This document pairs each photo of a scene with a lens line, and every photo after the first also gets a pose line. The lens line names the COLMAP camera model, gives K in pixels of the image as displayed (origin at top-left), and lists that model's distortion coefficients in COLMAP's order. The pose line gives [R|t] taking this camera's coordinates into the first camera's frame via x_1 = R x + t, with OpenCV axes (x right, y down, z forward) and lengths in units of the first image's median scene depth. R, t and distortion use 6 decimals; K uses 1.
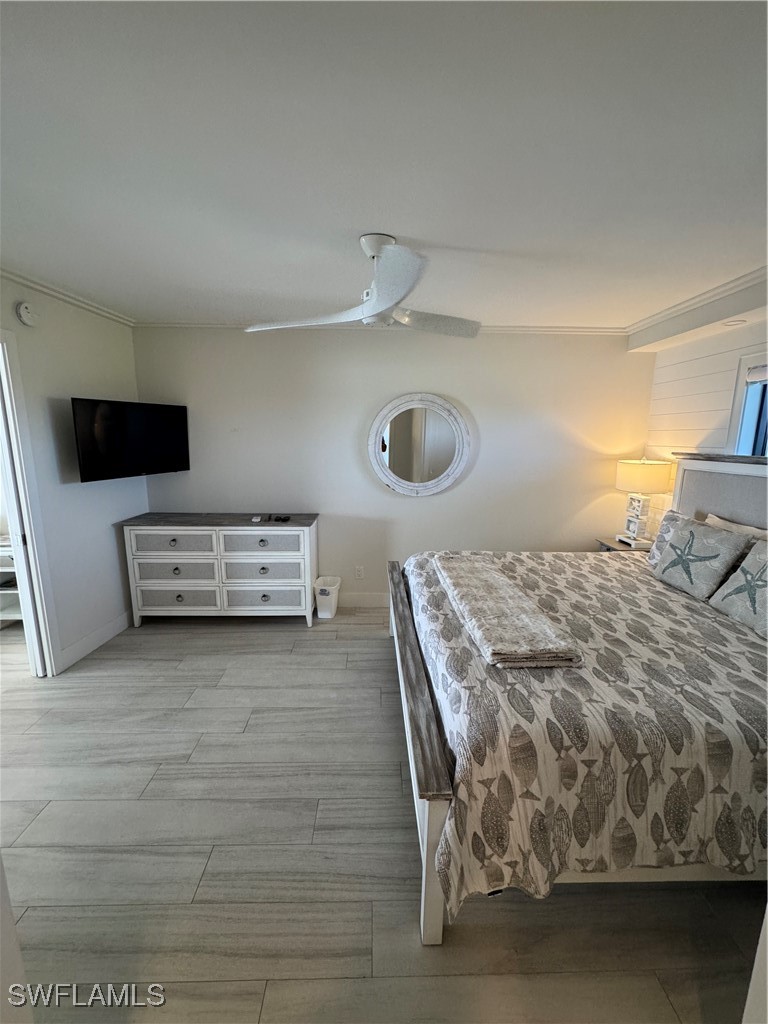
lens RADIAL K [[415.6, 0, 383.7], [0, 415.6, 513.7], [0, 0, 1]] dist [-0.018099, -0.000066]
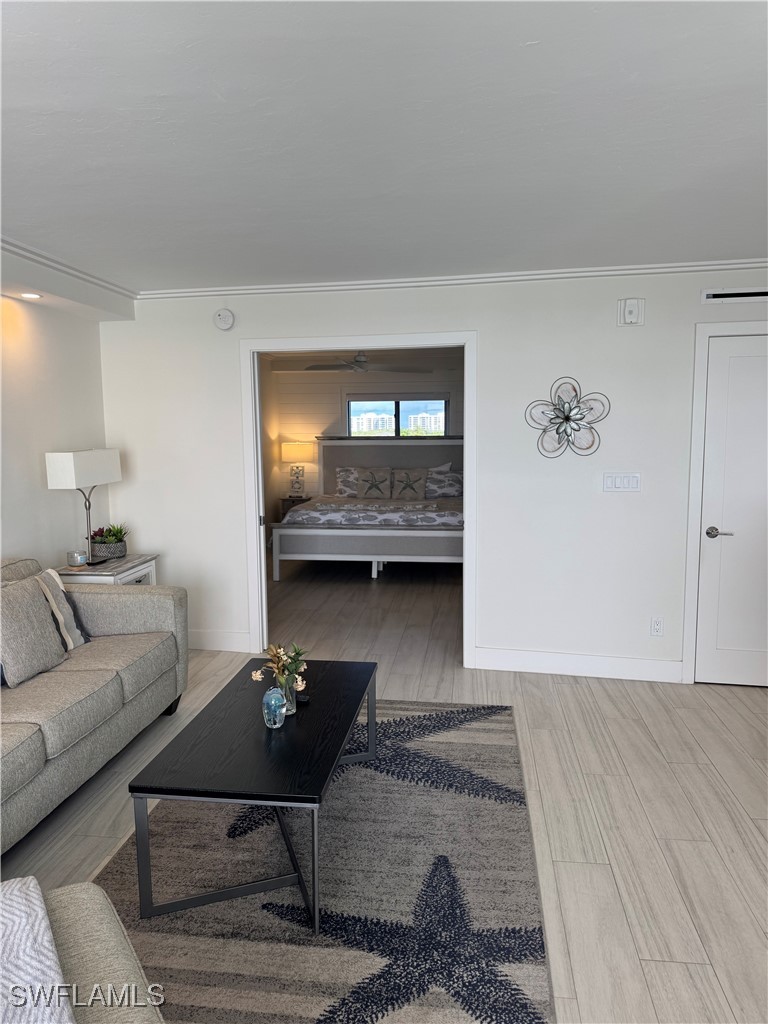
lens RADIAL K [[730.4, 0, 382.2], [0, 730.4, 510.5], [0, 0, 1]] dist [0.039303, -0.047889]
pose [[0.148174, -0.126446, 0.980844, -3.052180], [0.181981, 0.978343, 0.098632, -0.126522], [-0.972074, 0.163881, 0.167976, 0.335959]]
